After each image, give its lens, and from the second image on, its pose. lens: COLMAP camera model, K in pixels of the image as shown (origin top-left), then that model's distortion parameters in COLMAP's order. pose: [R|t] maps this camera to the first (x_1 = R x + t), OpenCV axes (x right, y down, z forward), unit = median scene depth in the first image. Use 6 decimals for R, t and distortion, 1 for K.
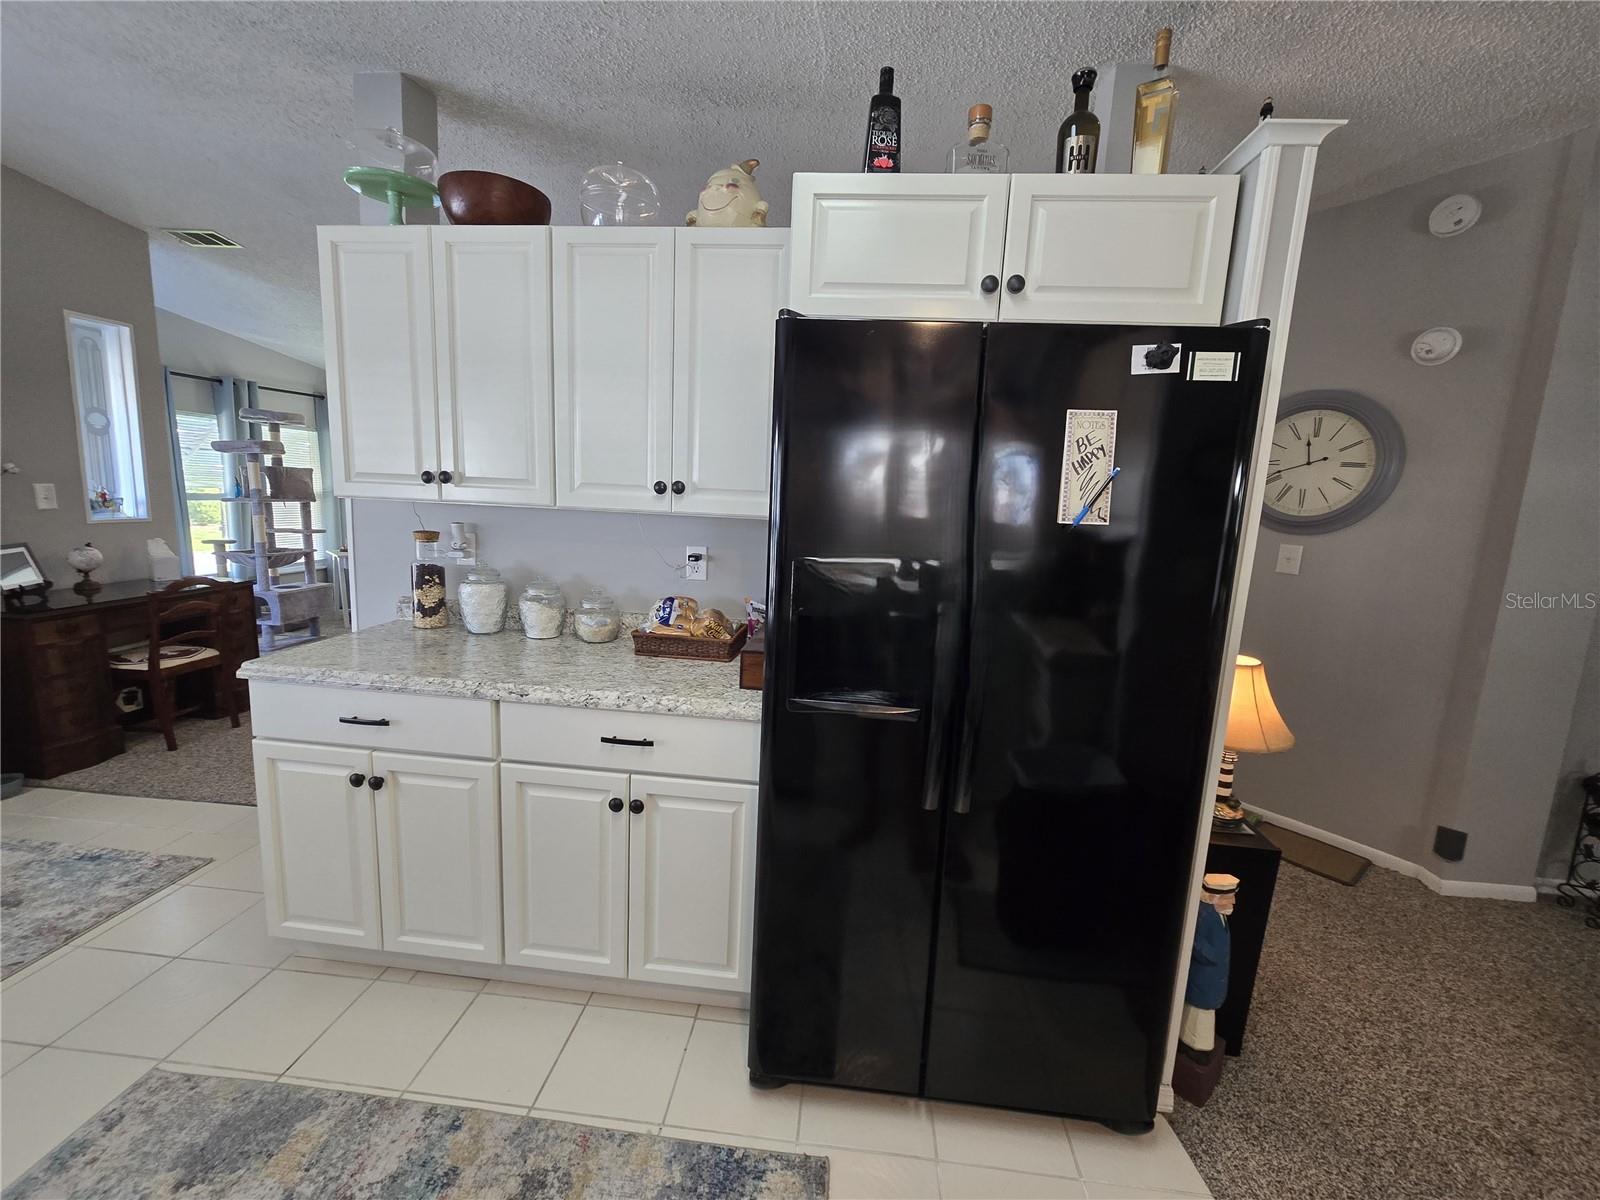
lens RADIAL K [[655.9, 0, 800.0], [0, 655.9, 600.0], [0, 0, 1]] dist [0.001857, 0.000148]
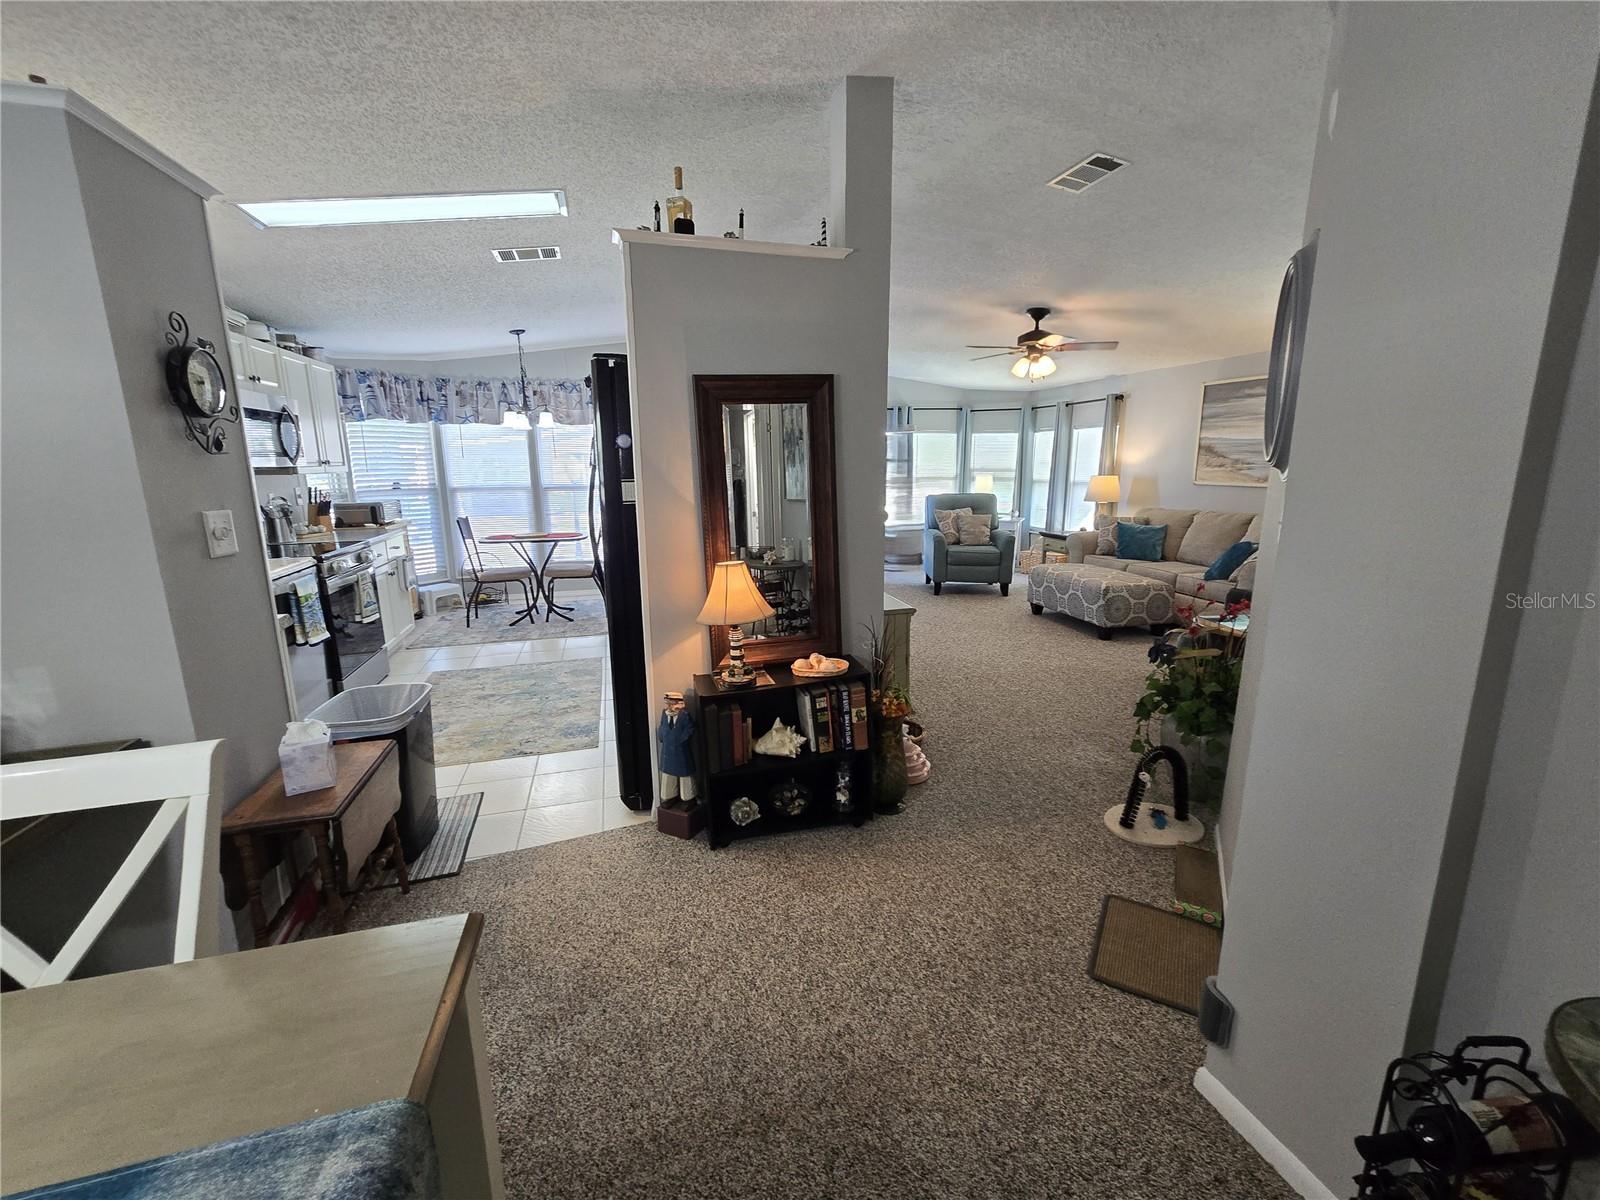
lens RADIAL K [[659.8, 0, 801.3], [0, 659.8, 597.0], [0, 0, 1]] dist [-0.002185, 0.000103]
pose [[0.359799, 0.138484, -0.922695, 1.887608], [-0.130621, 0.986661, 0.097149, 0.010628], [0.923841, 0.085569, 0.373089, 0.597815]]
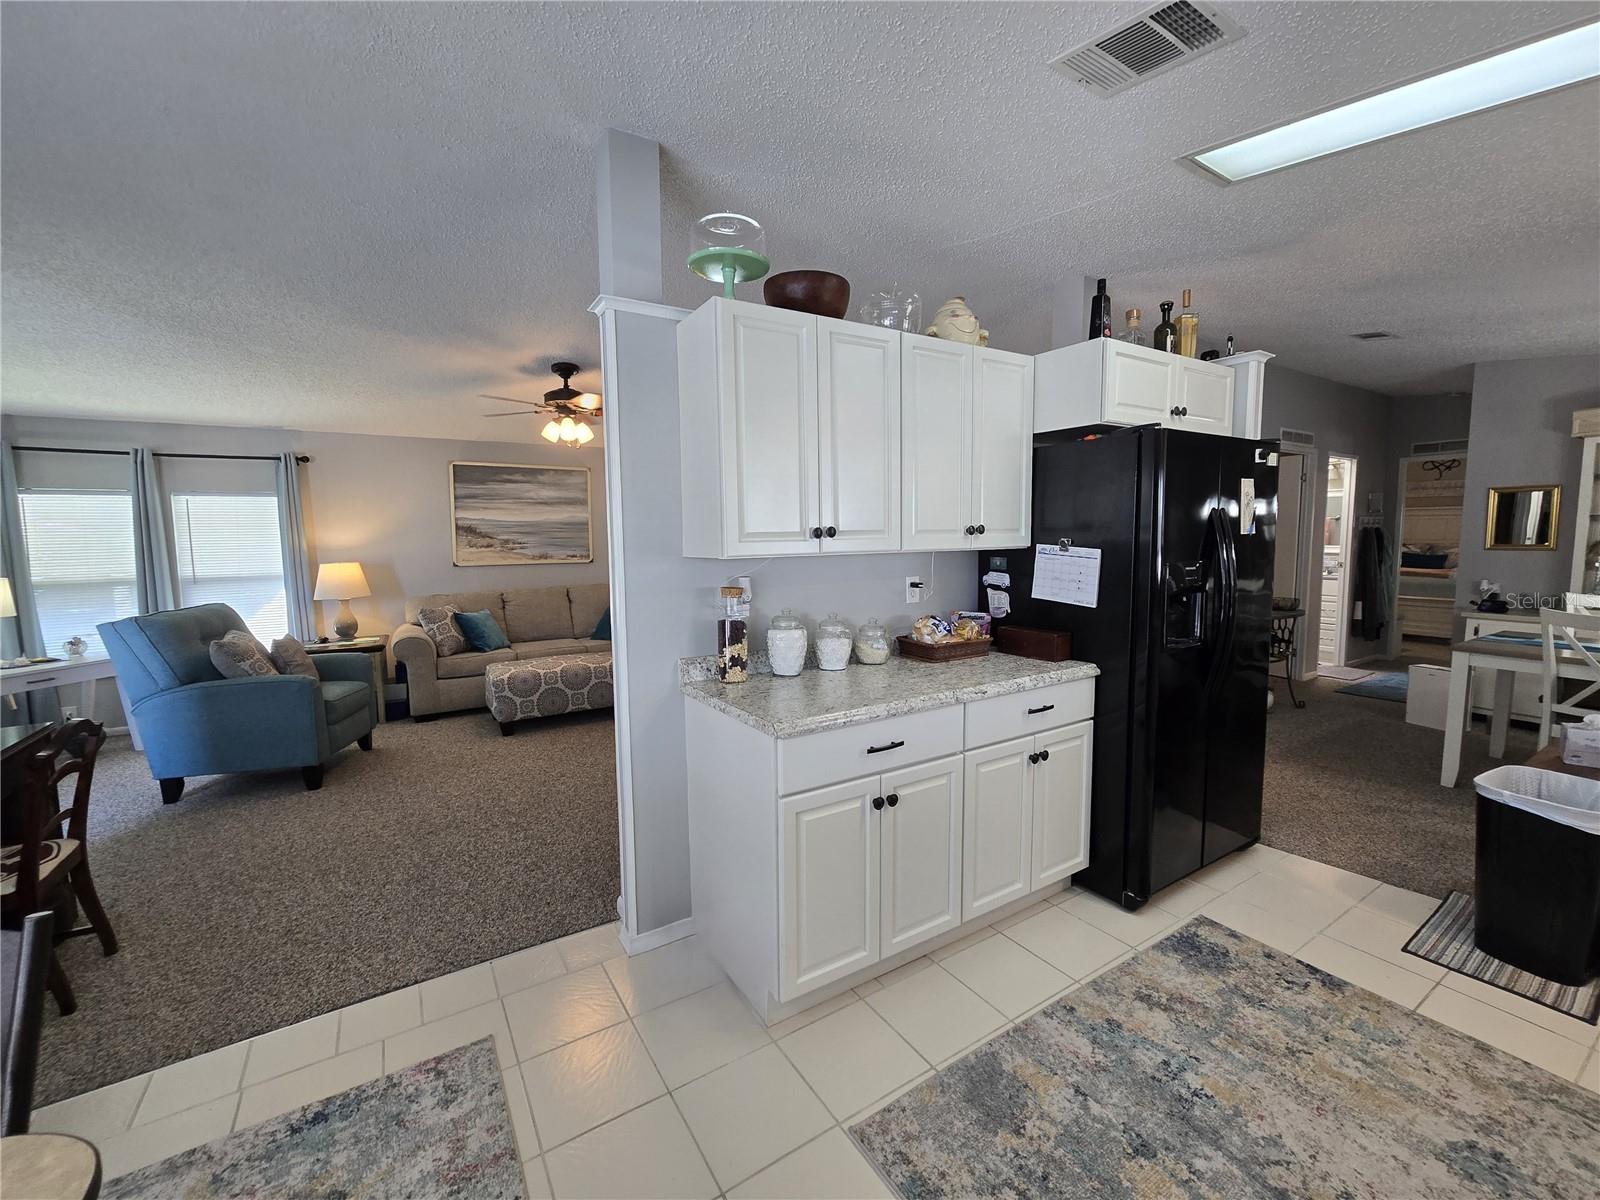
lens RADIAL K [[659.8, 0, 801.3], [0, 659.8, 597.0], [0, 0, 1]] dist [-0.002185, 0.000103]
pose [[0.790881, -0.116217, 0.600833, -1.348491], [0.150549, 0.988578, -0.006952, -0.080638], [-0.593162, 0.095953, 0.799344, 0.140858]]
